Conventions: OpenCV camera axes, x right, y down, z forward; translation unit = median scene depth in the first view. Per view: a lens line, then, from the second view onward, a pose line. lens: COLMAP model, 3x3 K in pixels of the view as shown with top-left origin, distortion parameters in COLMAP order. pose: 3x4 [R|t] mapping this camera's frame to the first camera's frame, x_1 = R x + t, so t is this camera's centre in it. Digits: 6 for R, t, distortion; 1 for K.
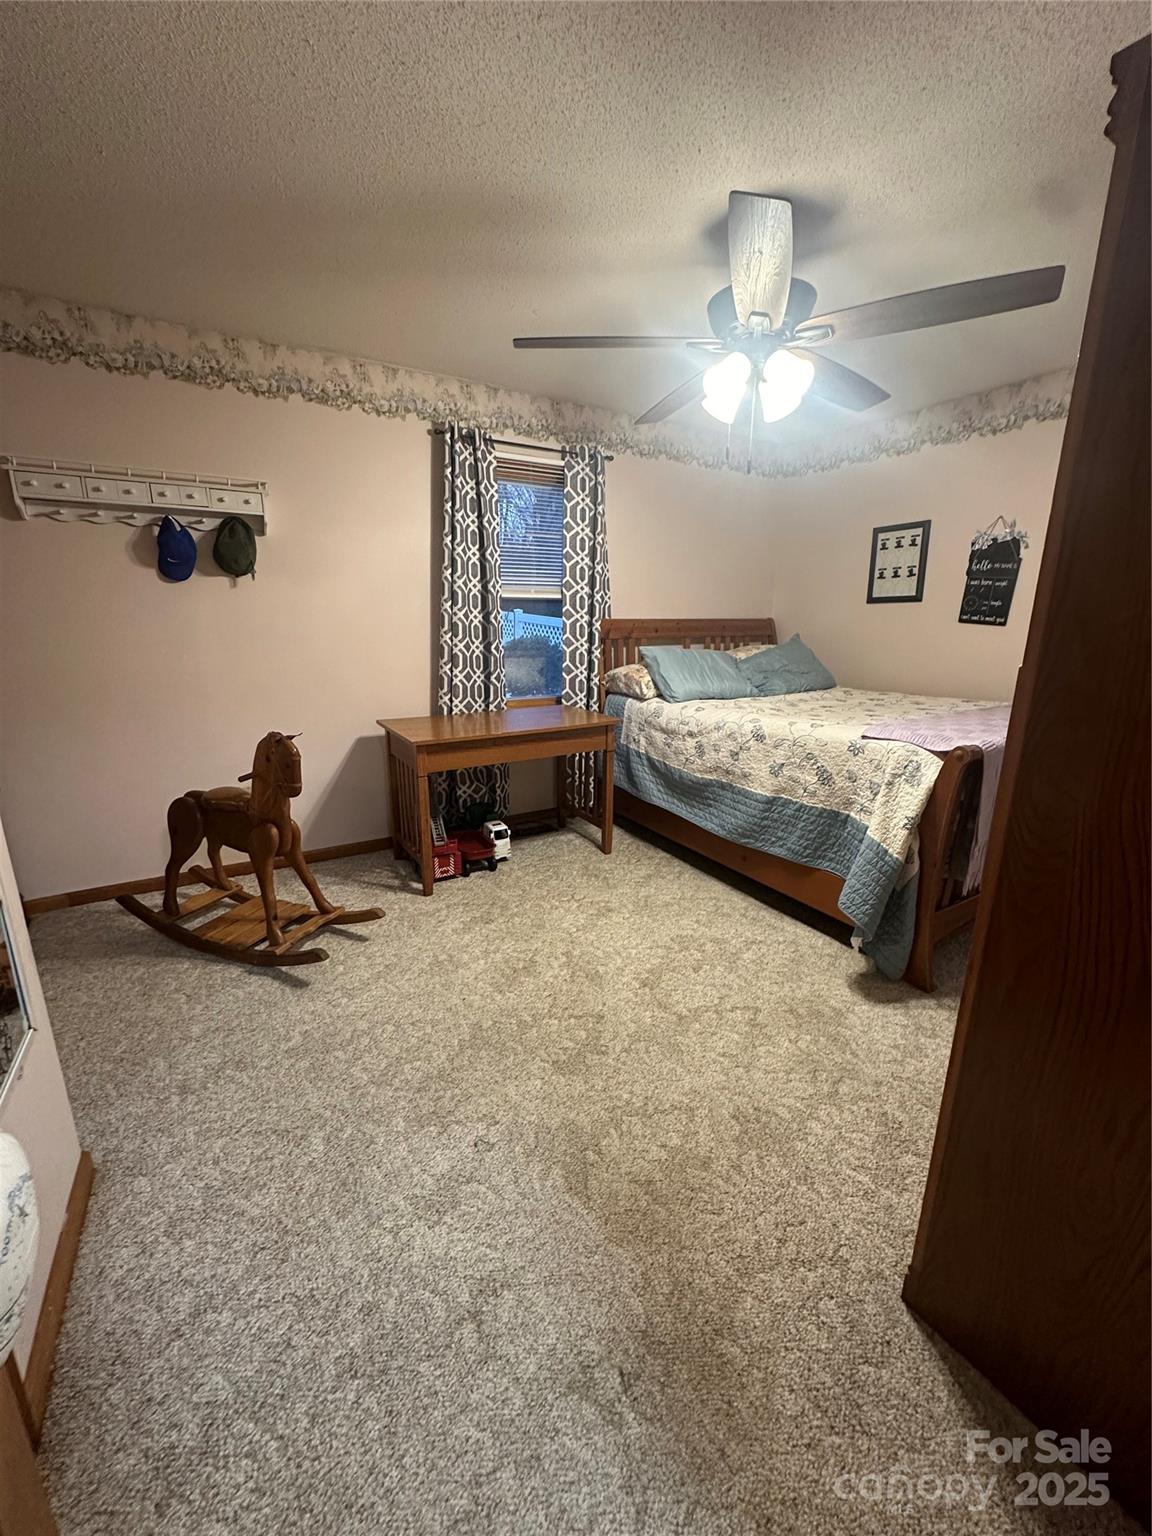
lens RADIAL K [[613.3, 0, 573.3], [0, 613.3, 770.2], [0, 0, 1]] dist [-0.001423, 0.000882]
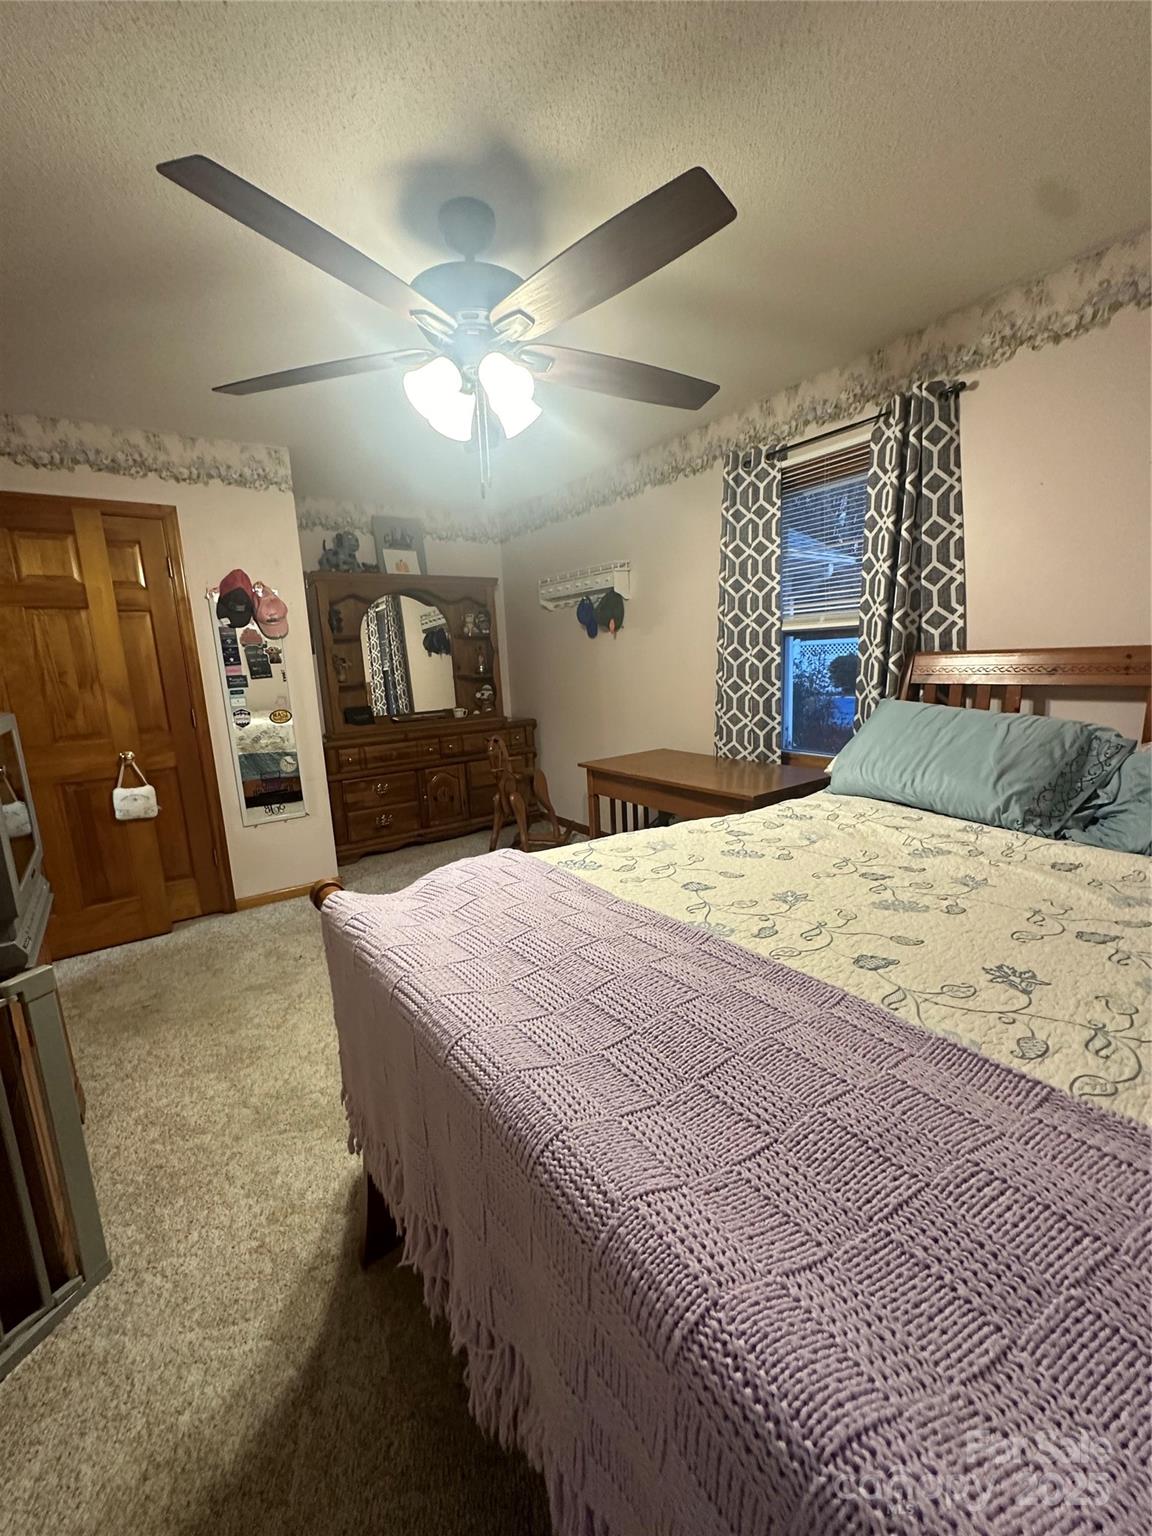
lens RADIAL K [[613.3, 0, 571.7], [0, 613.3, 768.2], [0, 0, 1]] dist [-0.001423, 0.000882]
pose [[0.075017, 0.174001, -0.981884, 0.759364], [-0.204385, 0.966437, 0.155649, -0.182261], [0.976012, 0.189006, 0.108062, 0.703589]]
